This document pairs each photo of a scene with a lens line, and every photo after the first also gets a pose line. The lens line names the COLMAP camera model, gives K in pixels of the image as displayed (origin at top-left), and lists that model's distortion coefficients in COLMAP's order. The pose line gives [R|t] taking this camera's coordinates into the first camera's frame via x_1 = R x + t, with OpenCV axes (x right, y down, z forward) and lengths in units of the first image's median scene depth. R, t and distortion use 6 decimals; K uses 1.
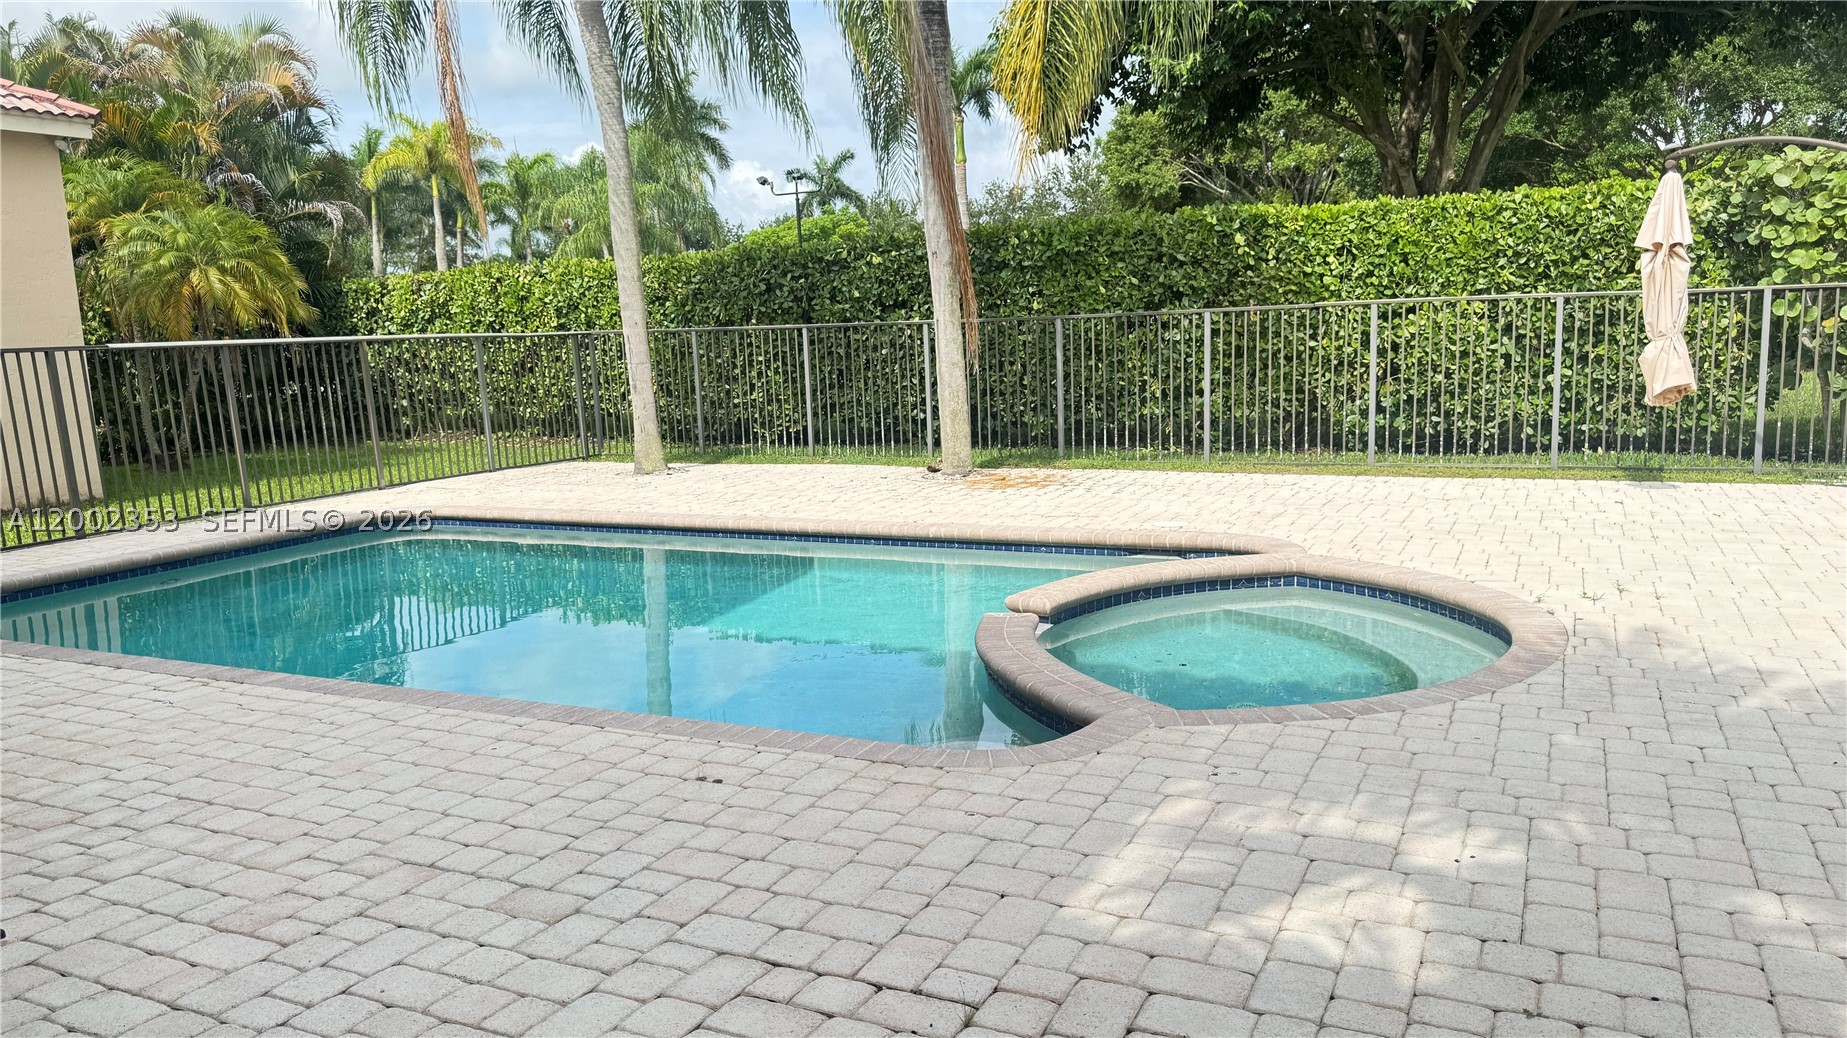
lens RADIAL K [[1307.0, 0, 923.5], [0, 1307.0, 519.0], [0, 0, 1]] dist [-0.000385, -0.000892]
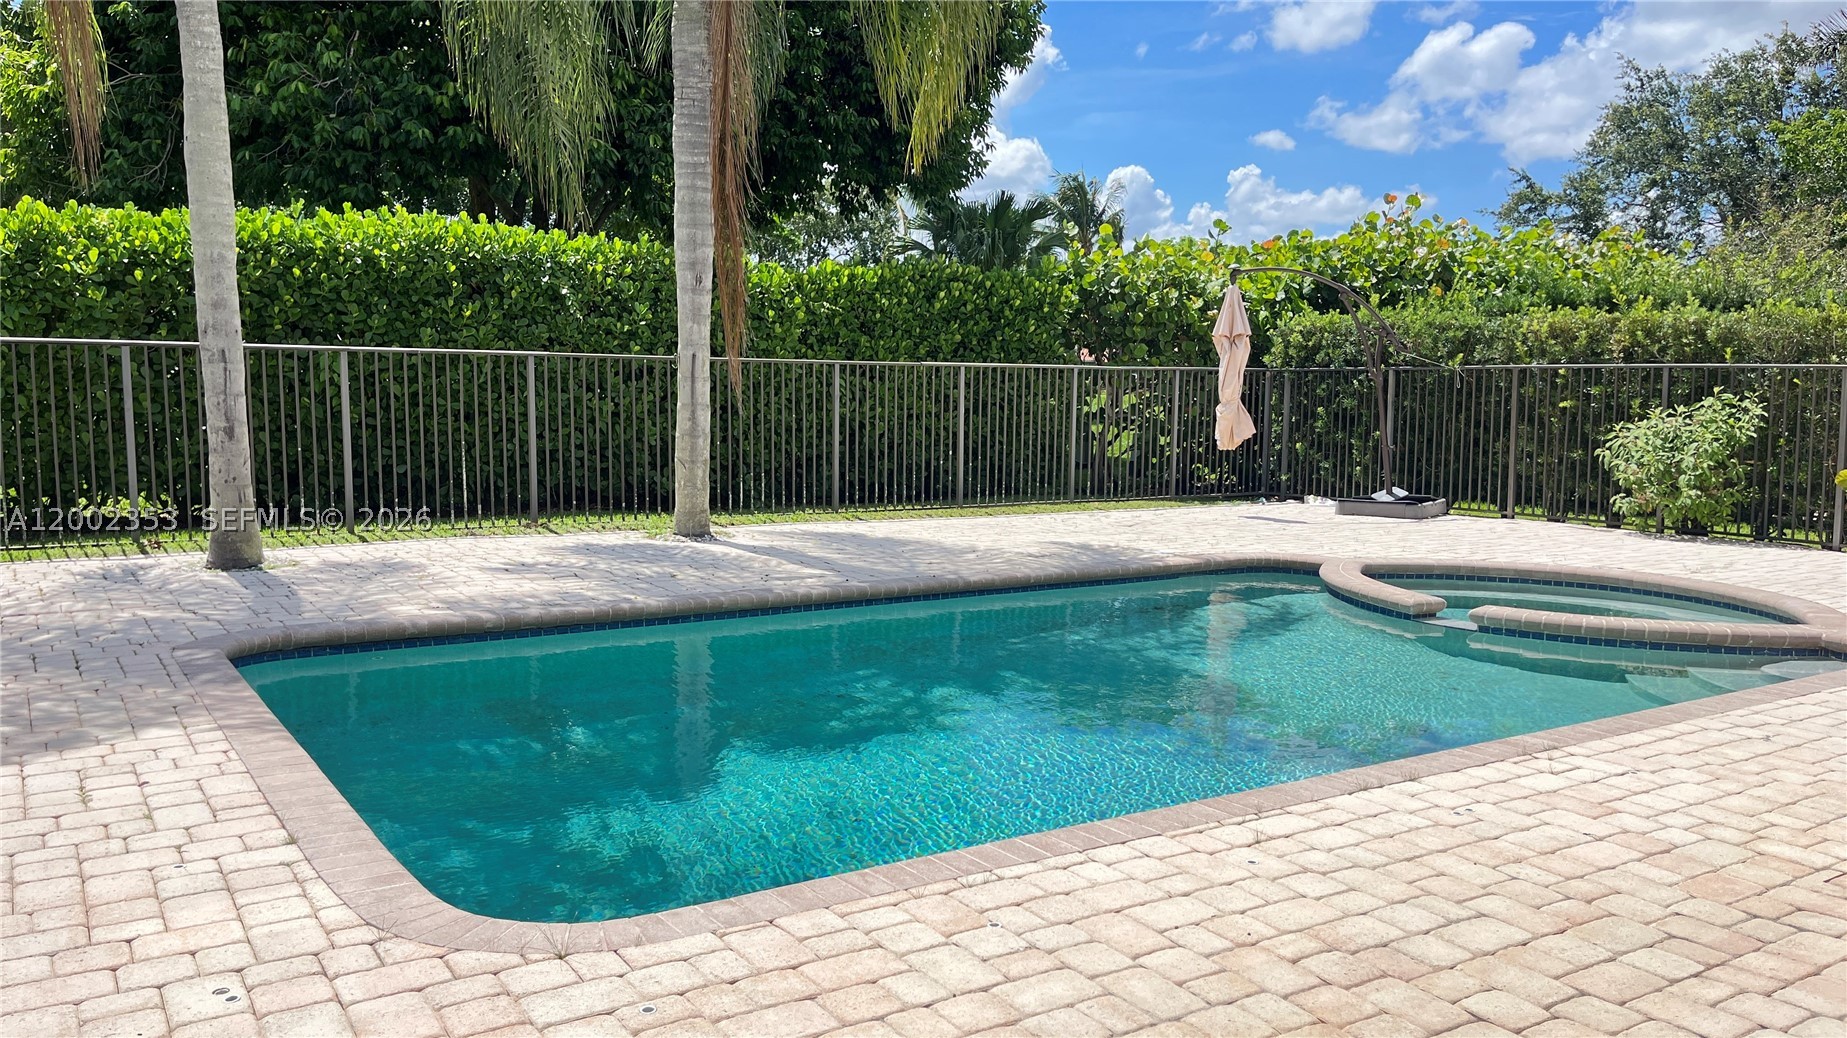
lens RADIAL K [[1399.3, 0, 910.9], [0, 1399.3, 523.6], [0, 0, 1]] dist [0.062401, -0.073376]
pose [[0.518156, -0.042933, 0.854208, -0.699904], [0.088900, 0.996033, -0.003865, -0.025297], [-0.850653, 0.077942, 0.519917, 0.397445]]
